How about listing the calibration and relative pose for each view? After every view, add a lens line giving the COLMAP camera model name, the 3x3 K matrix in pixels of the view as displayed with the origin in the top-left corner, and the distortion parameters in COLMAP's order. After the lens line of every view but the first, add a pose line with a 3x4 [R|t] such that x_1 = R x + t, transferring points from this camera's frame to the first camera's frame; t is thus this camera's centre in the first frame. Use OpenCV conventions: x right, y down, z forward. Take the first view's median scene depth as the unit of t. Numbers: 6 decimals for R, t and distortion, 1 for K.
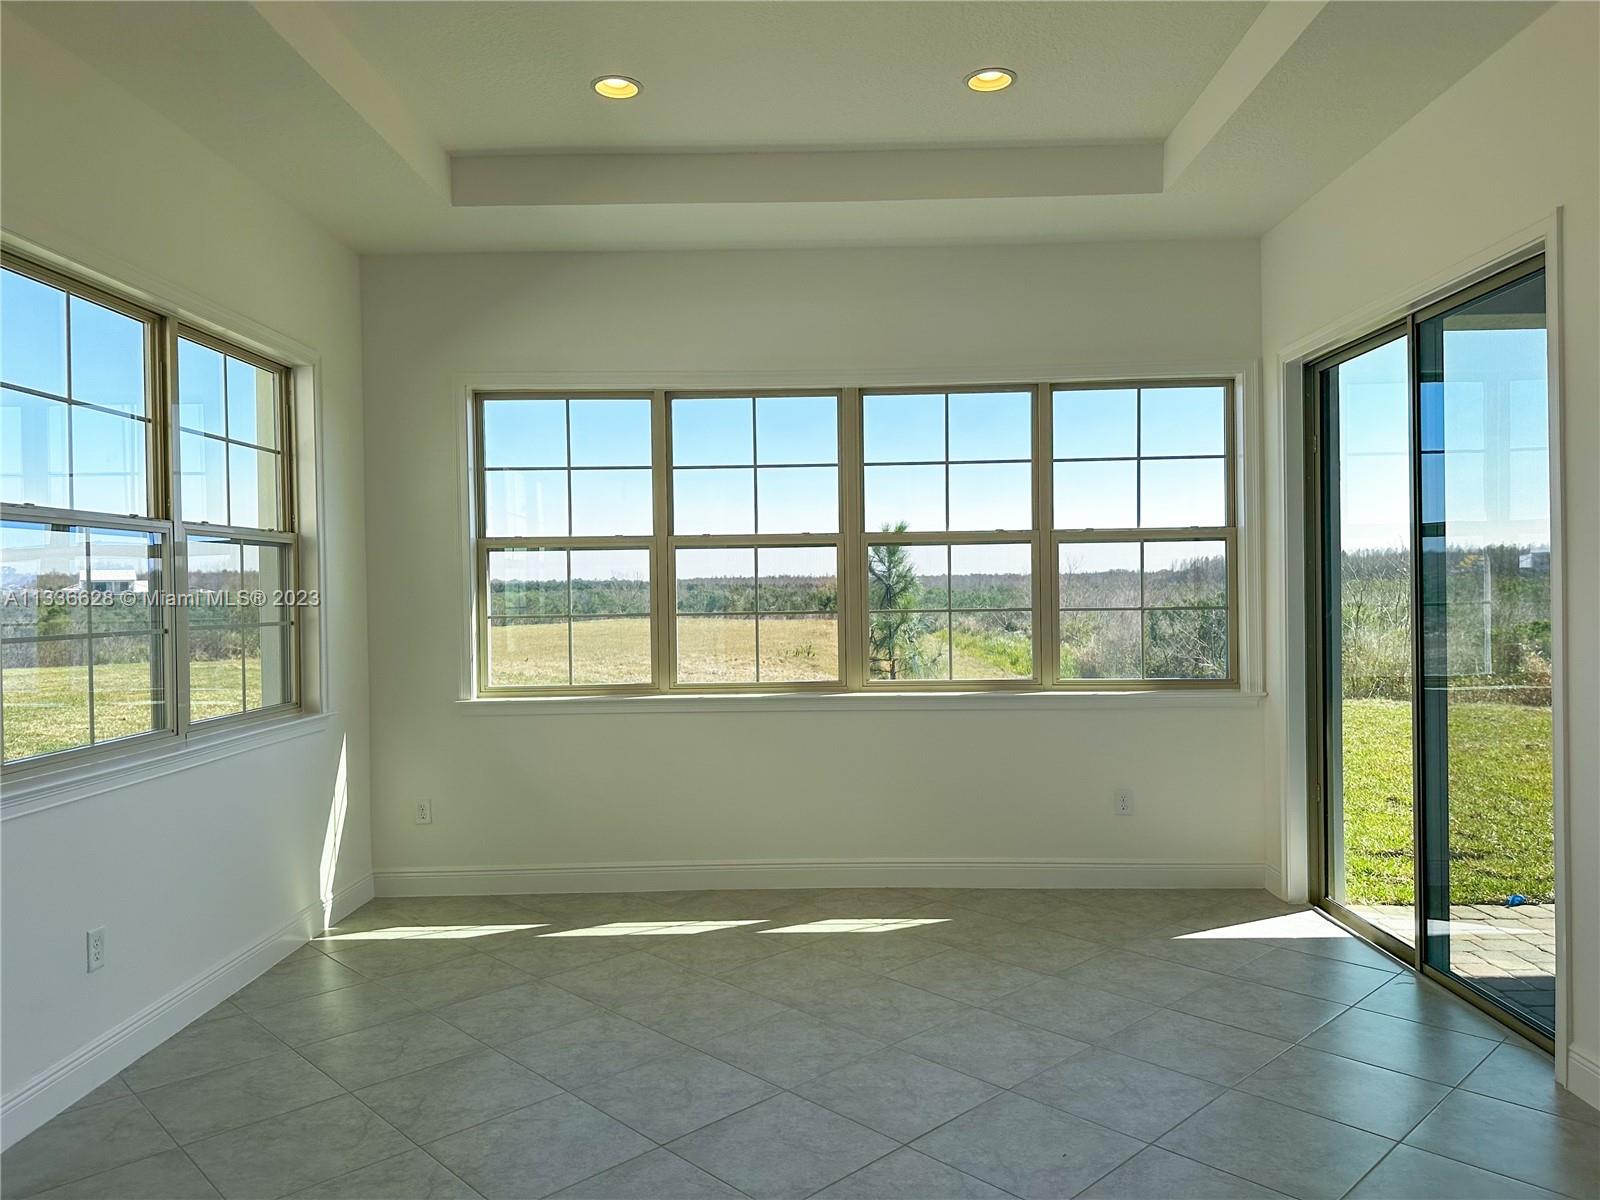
lens RADIAL K [[1104.9, 0, 795.5], [0, 1104.9, 600.3], [0, 0, 1]] dist [0.075006, -0.064264]
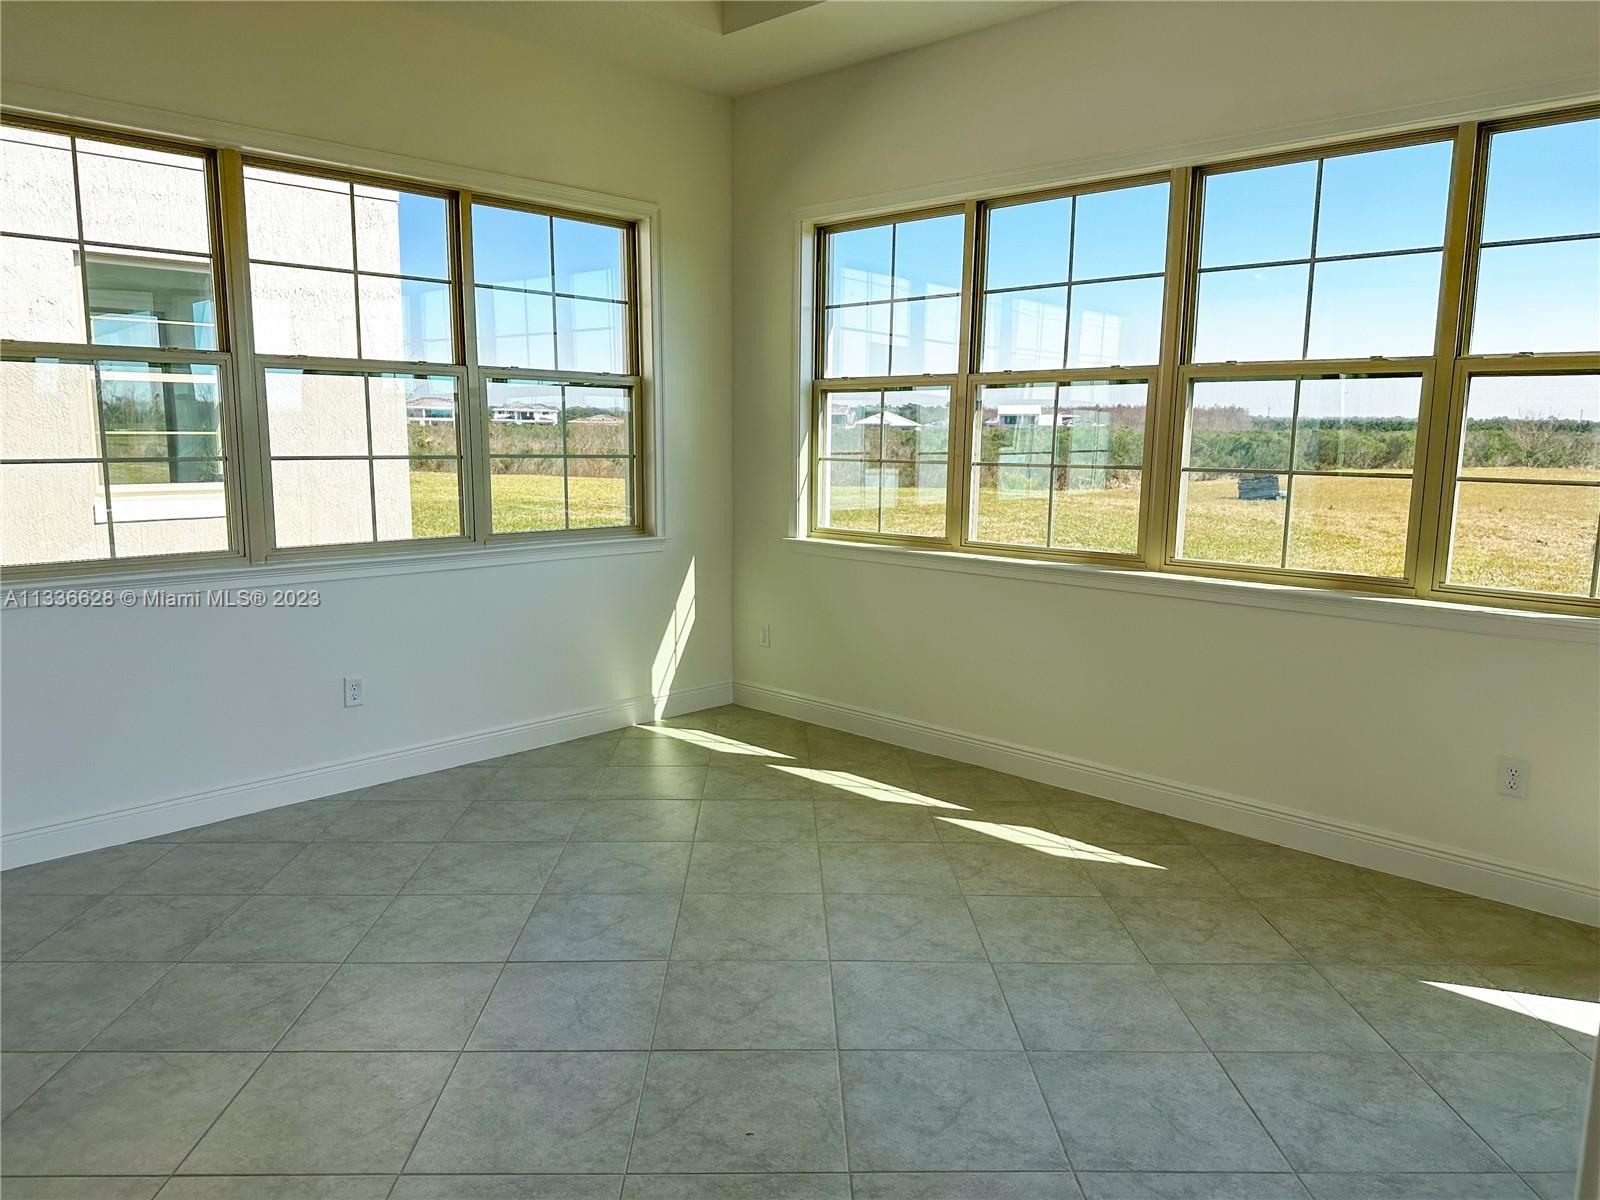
lens RADIAL K [[1104.9, 0, 811.1], [0, 1104.9, 604.0], [0, 0, 1]] dist [0.075006, -0.064264]
pose [[0.740528, 0.126673, -0.659979, 0.428524], [-0.026844, 0.986866, 0.159293, -0.015043], [0.671489, -0.100244, 0.734202, 0.255519]]
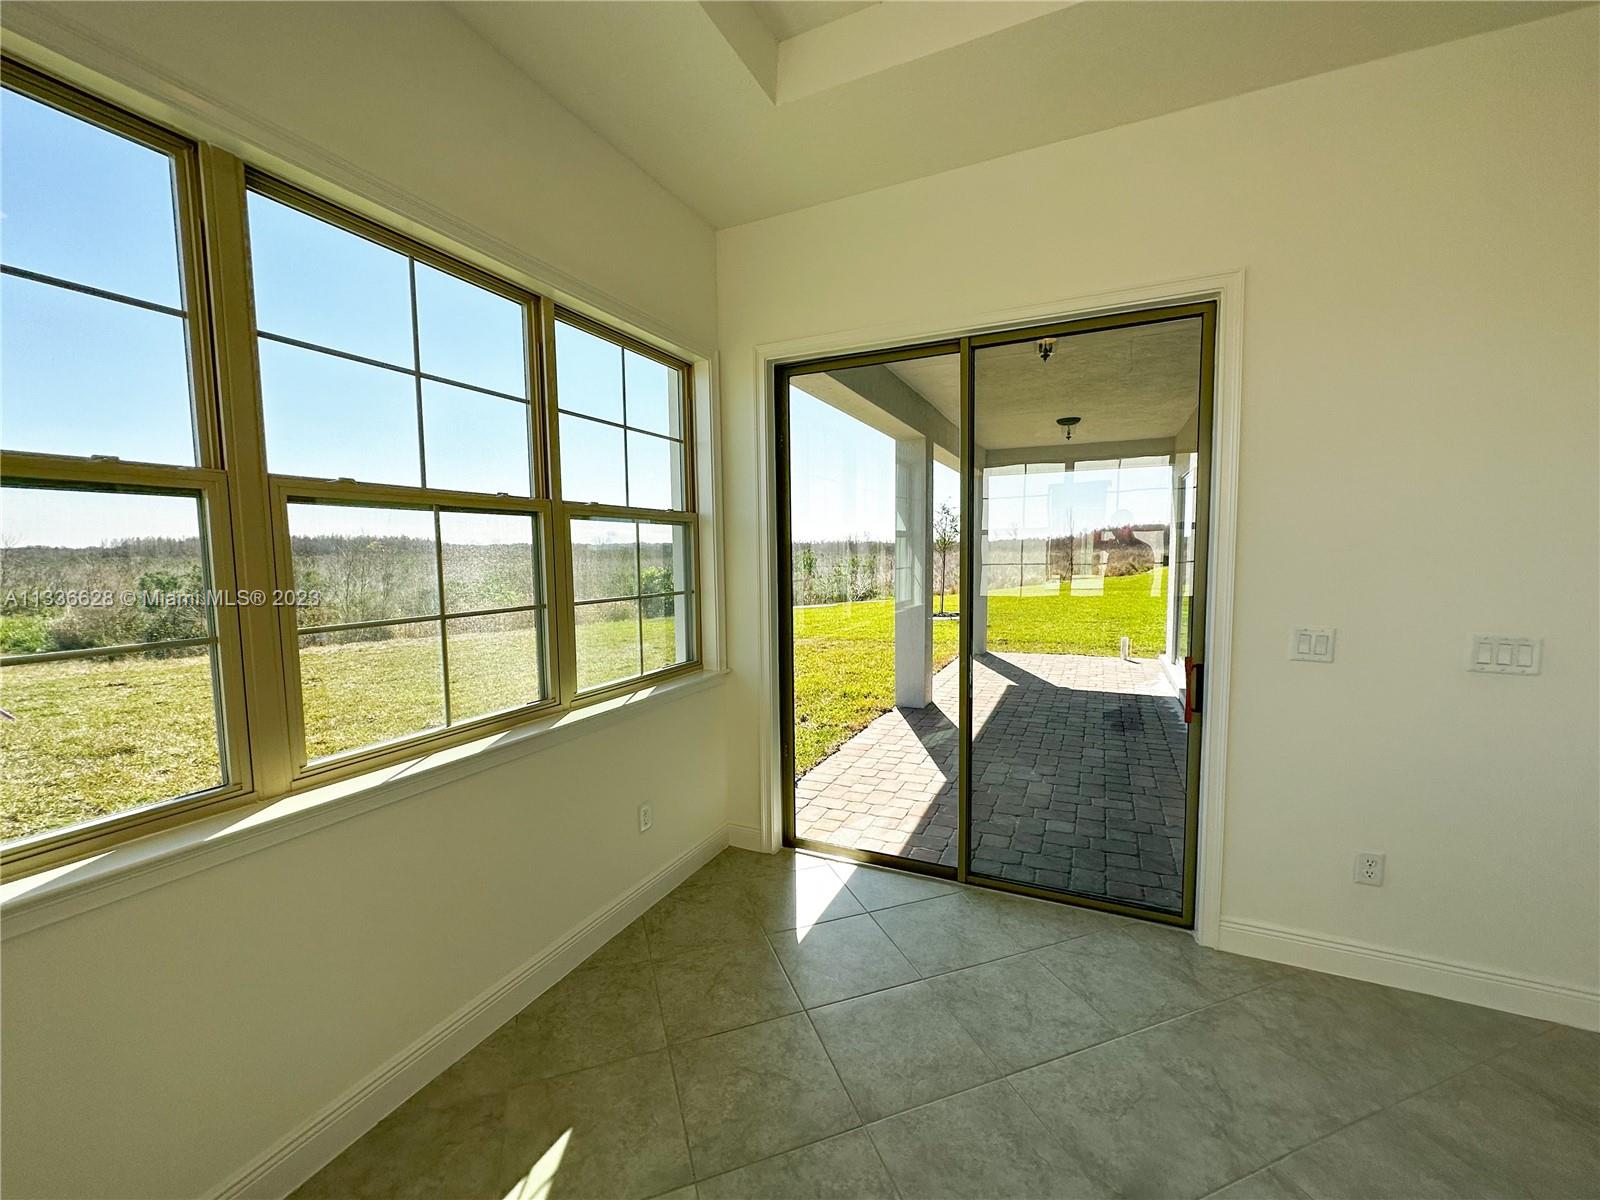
lens RADIAL K [[640.2, 0, 799.2], [0, 640.2, 601.9], [0, 0, 1]] dist [-0.001278, 0.000853]
pose [[0.409036, -0.062202, 0.910396, -0.113575], [0.014187, 0.997987, 0.061813, -0.019688], [-0.912408, -0.012368, 0.409095, 0.708580]]
